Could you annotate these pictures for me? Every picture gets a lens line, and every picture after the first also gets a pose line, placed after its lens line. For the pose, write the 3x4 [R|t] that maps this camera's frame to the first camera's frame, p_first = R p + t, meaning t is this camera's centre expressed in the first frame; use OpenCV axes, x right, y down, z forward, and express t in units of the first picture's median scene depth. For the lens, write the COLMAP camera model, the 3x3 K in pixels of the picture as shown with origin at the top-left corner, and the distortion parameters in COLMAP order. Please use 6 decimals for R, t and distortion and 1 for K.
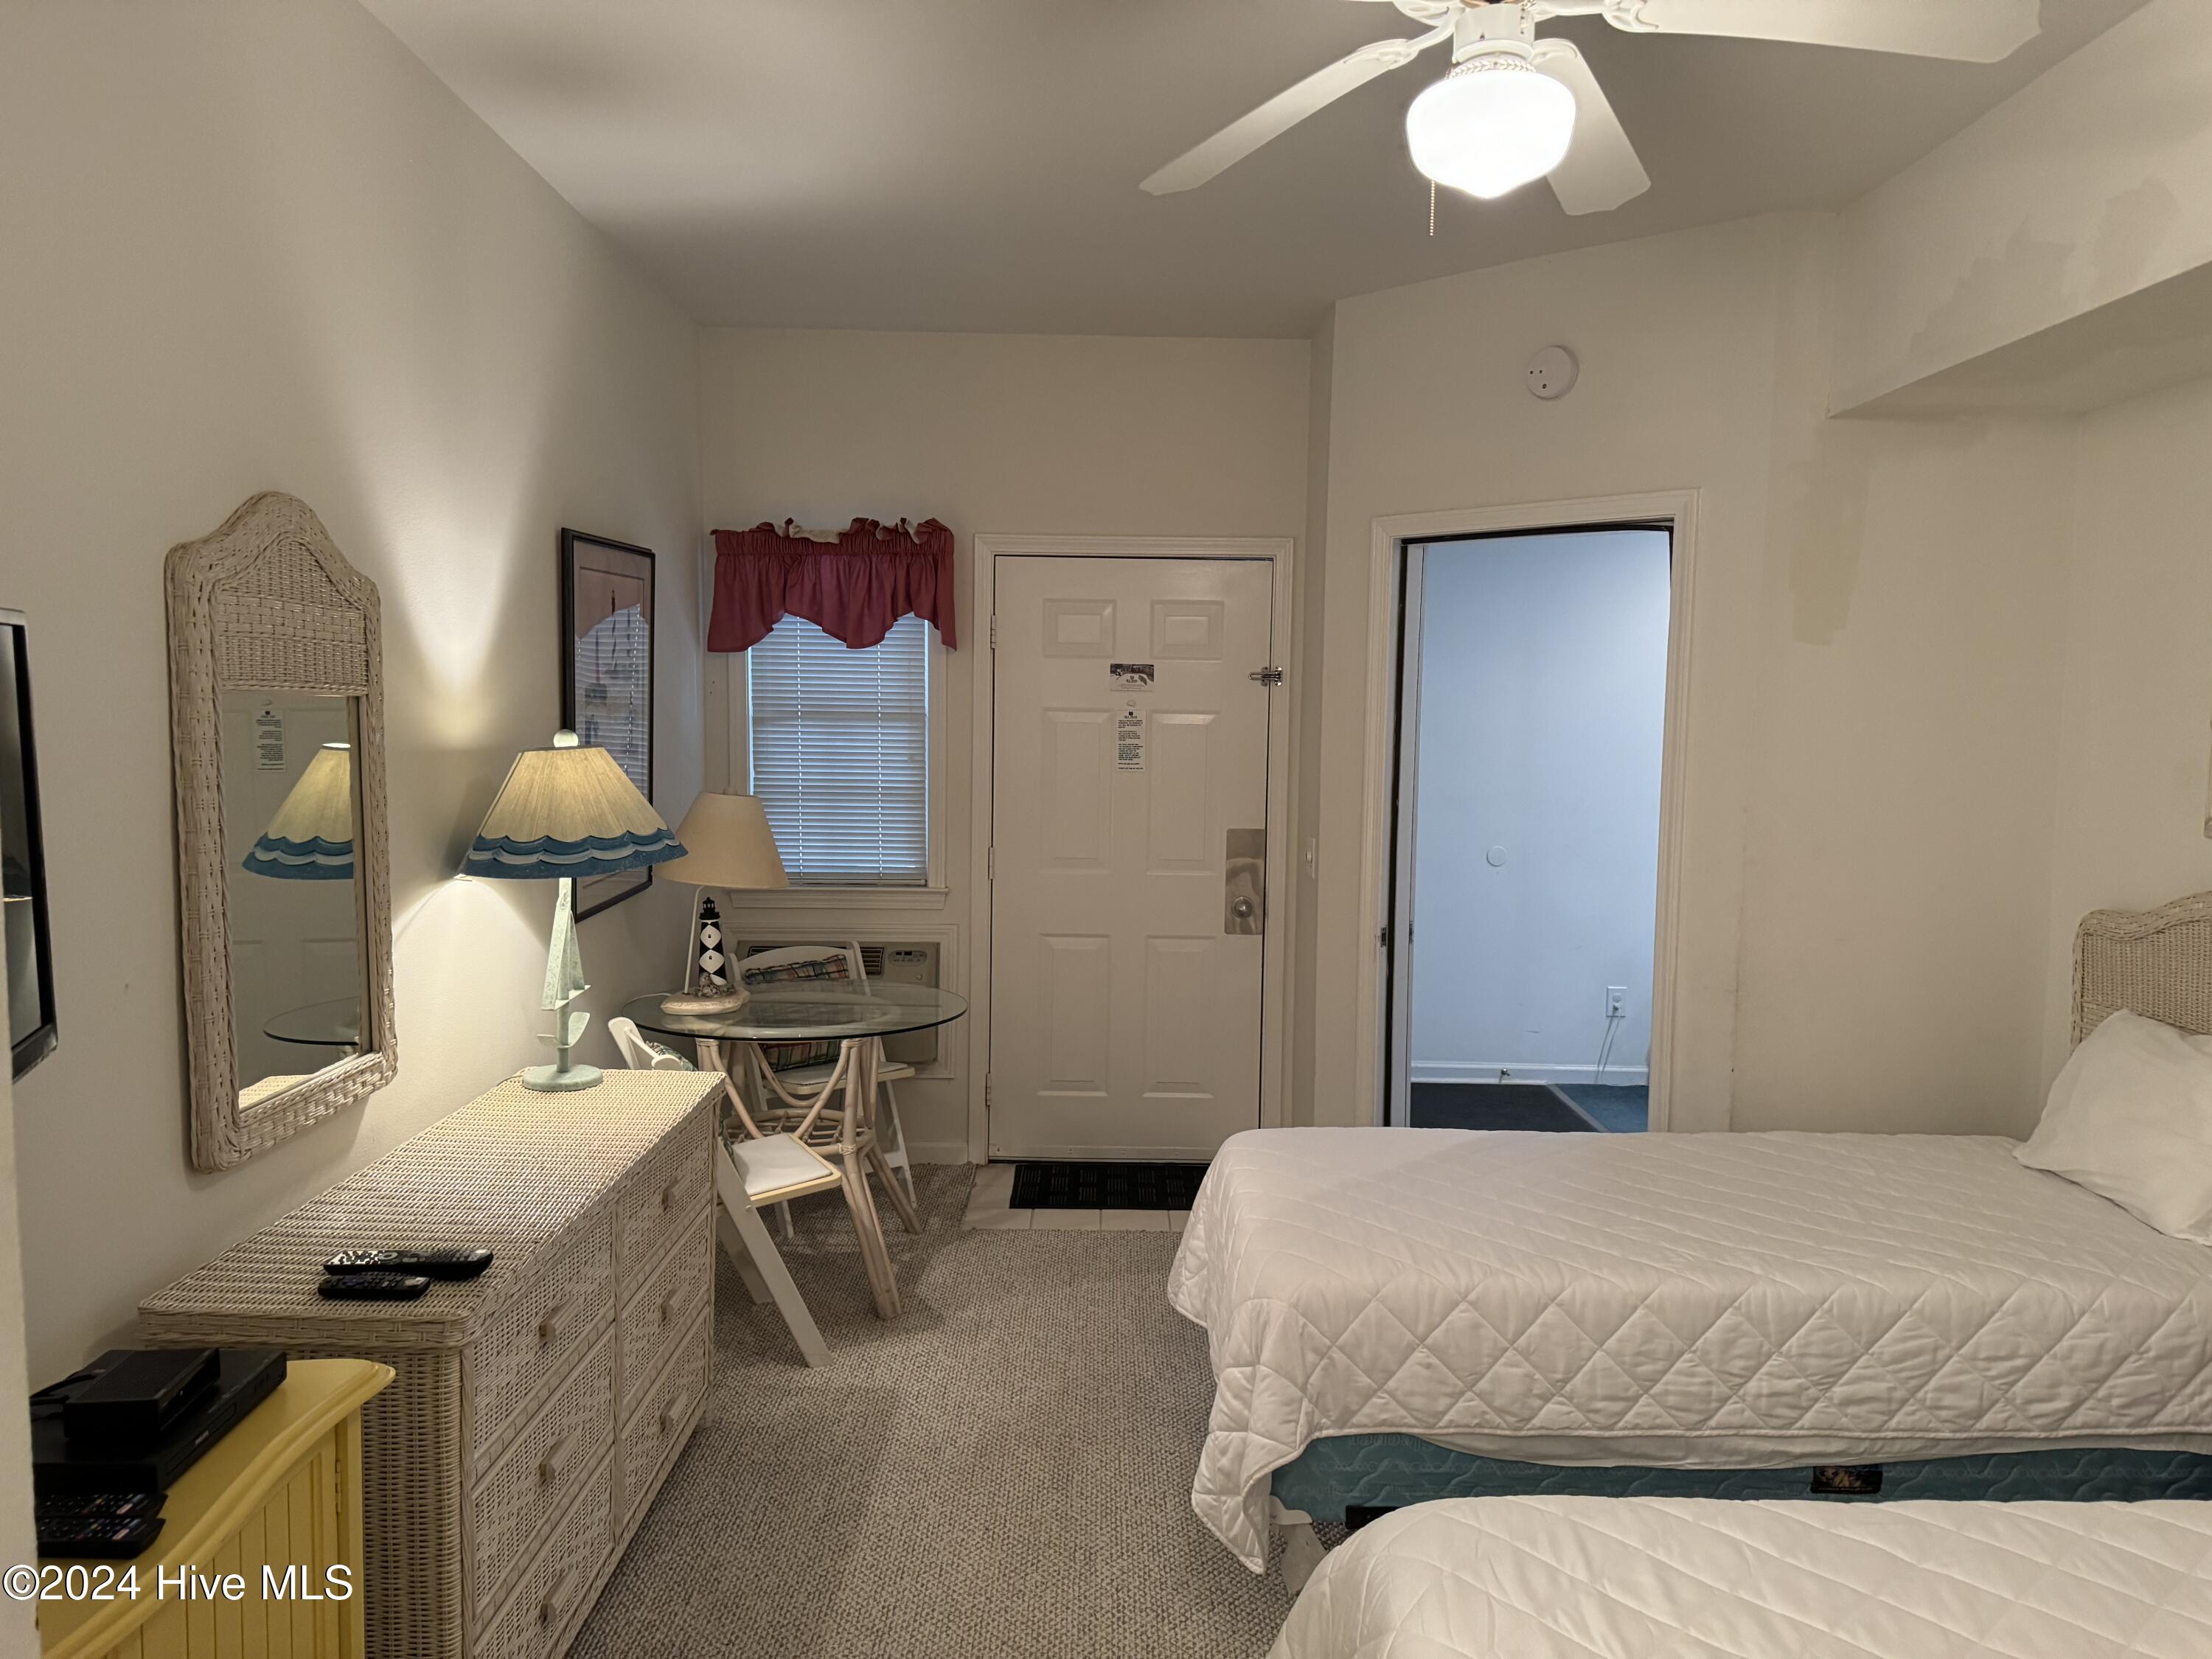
lens RADIAL K [[1497.6, 0, 1084.9], [0, 1497.6, 826.6], [0, 0, 1]] dist [0.134691, -0.292462]
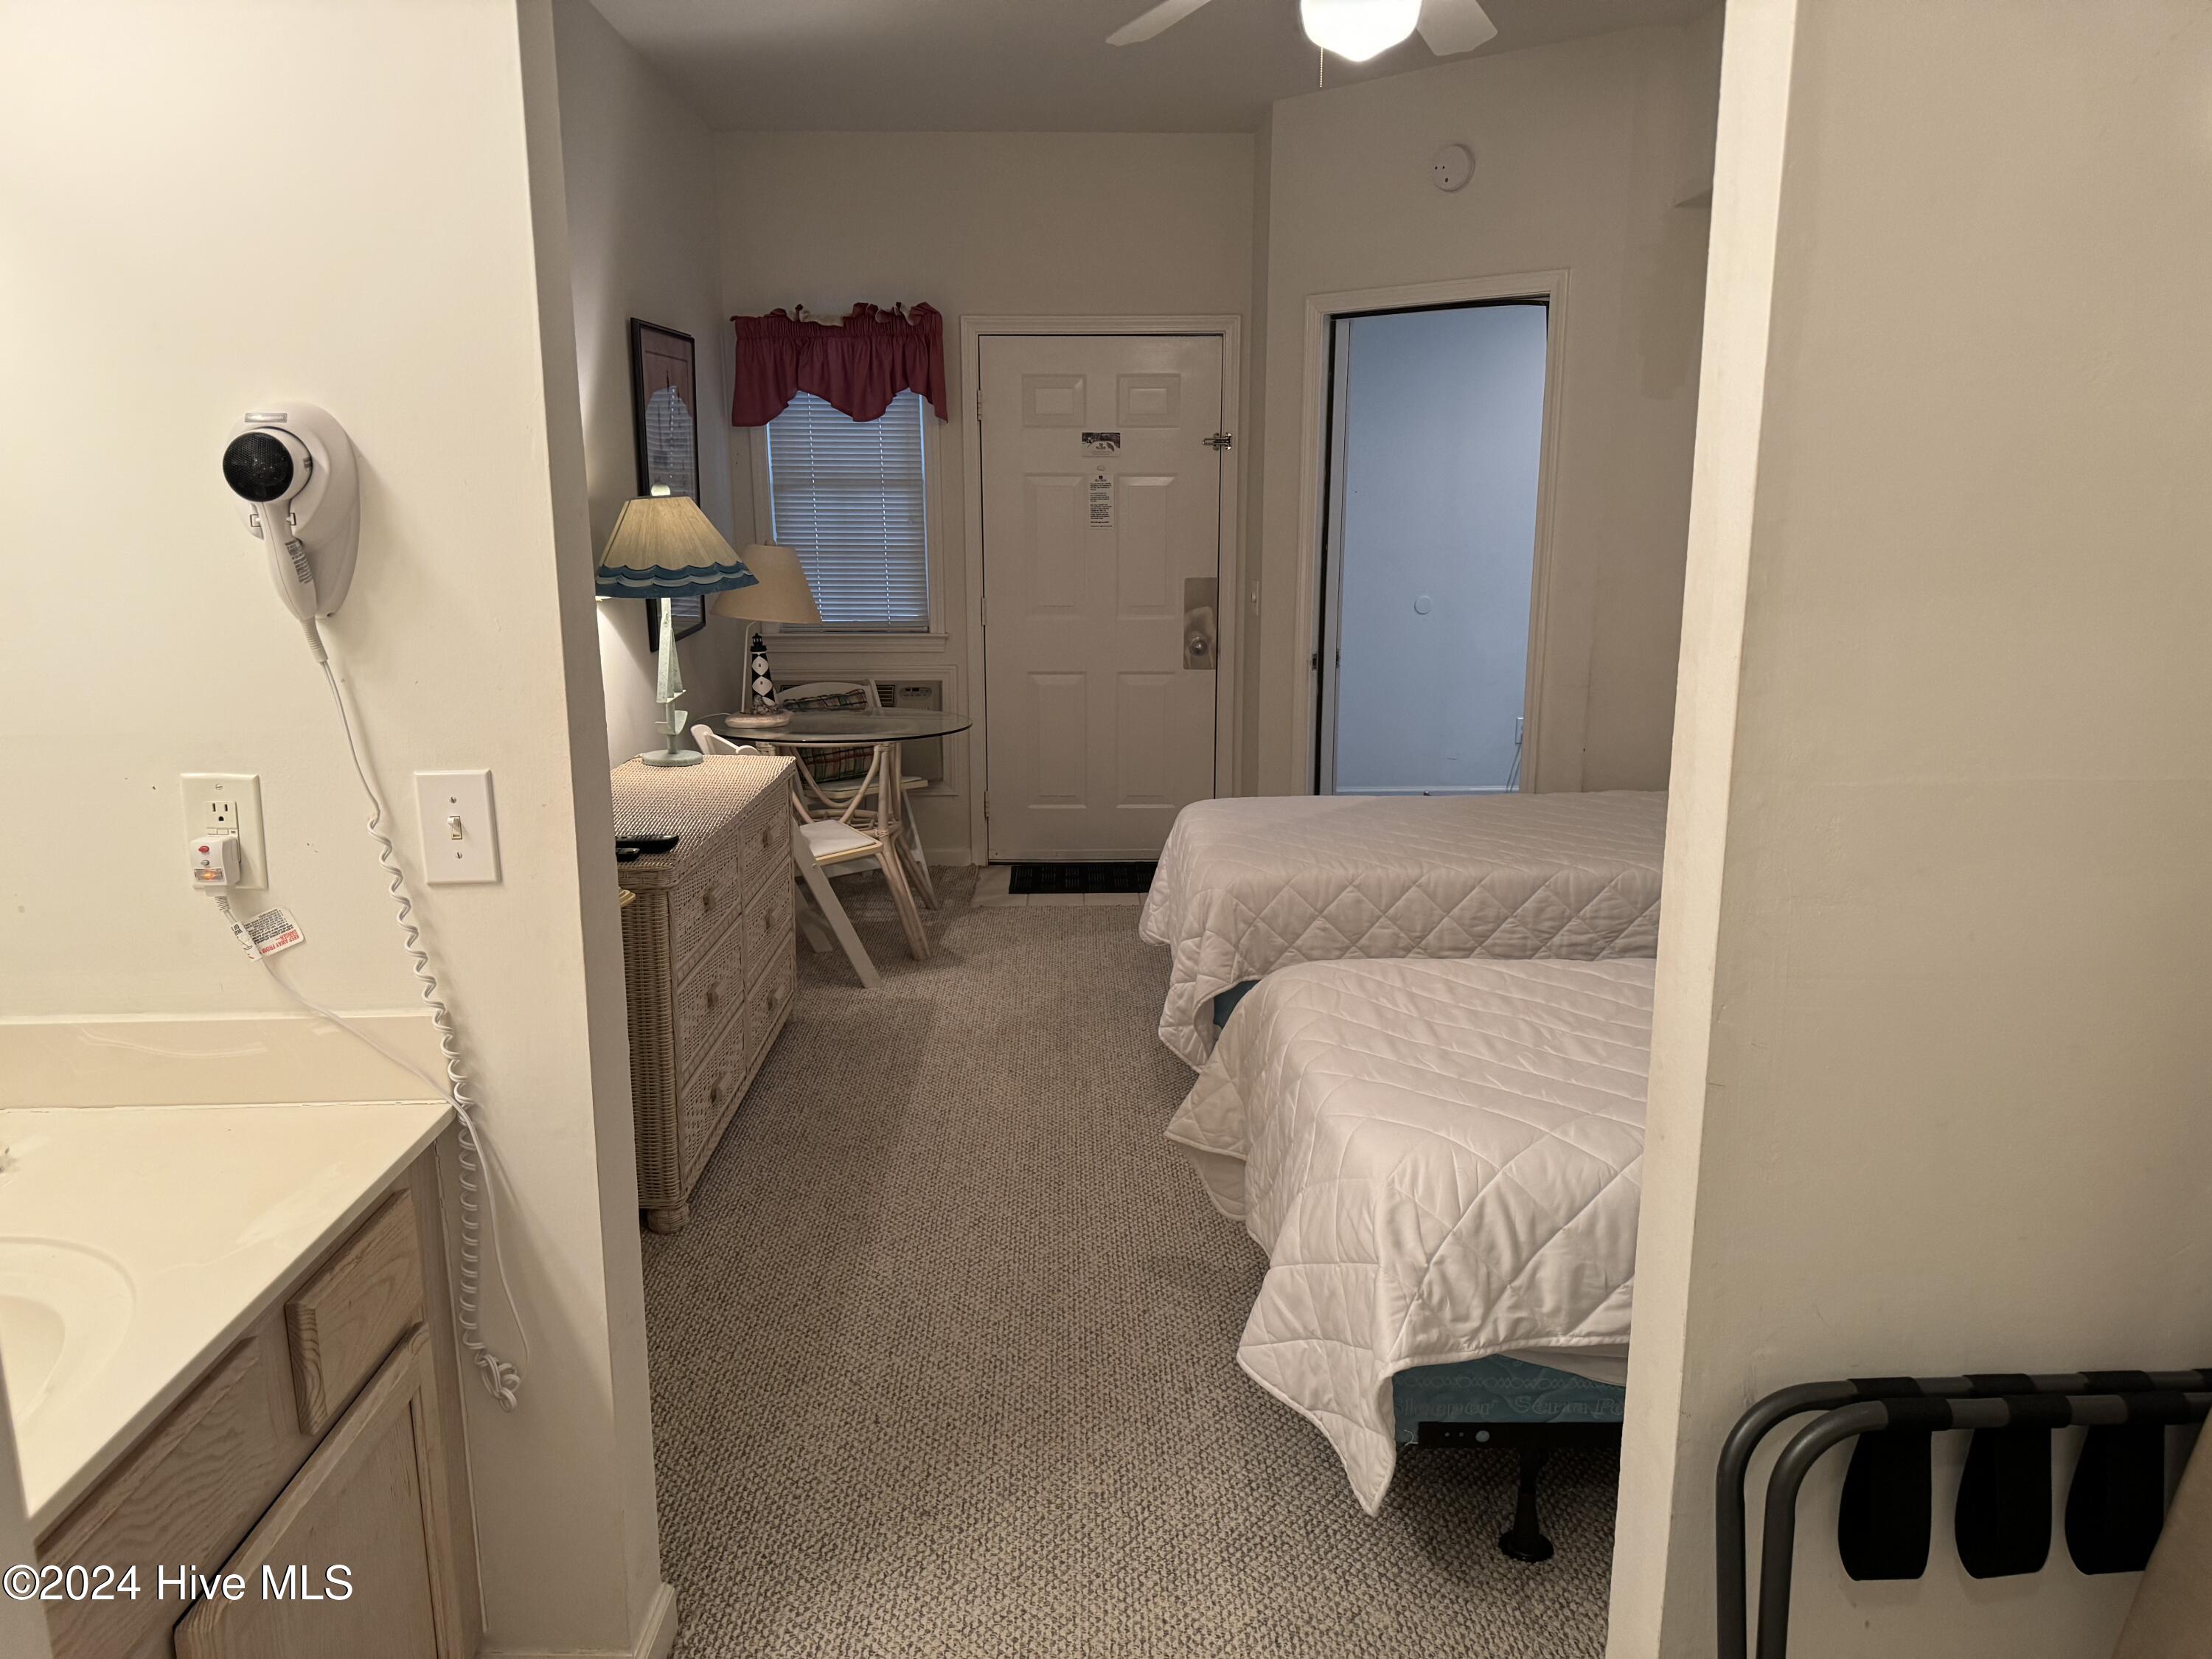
lens RADIAL K [[1497.6, 0, 1084.9], [0, 1497.6, 826.6], [0, 0, 1]] dist [0.134691, -0.292462]
pose [[0.999532, -0.022593, 0.020606, -0.014773], [0.019612, 0.990671, 0.134855, 0.043878], [-0.023461, -0.134387, 0.990651, -0.234866]]
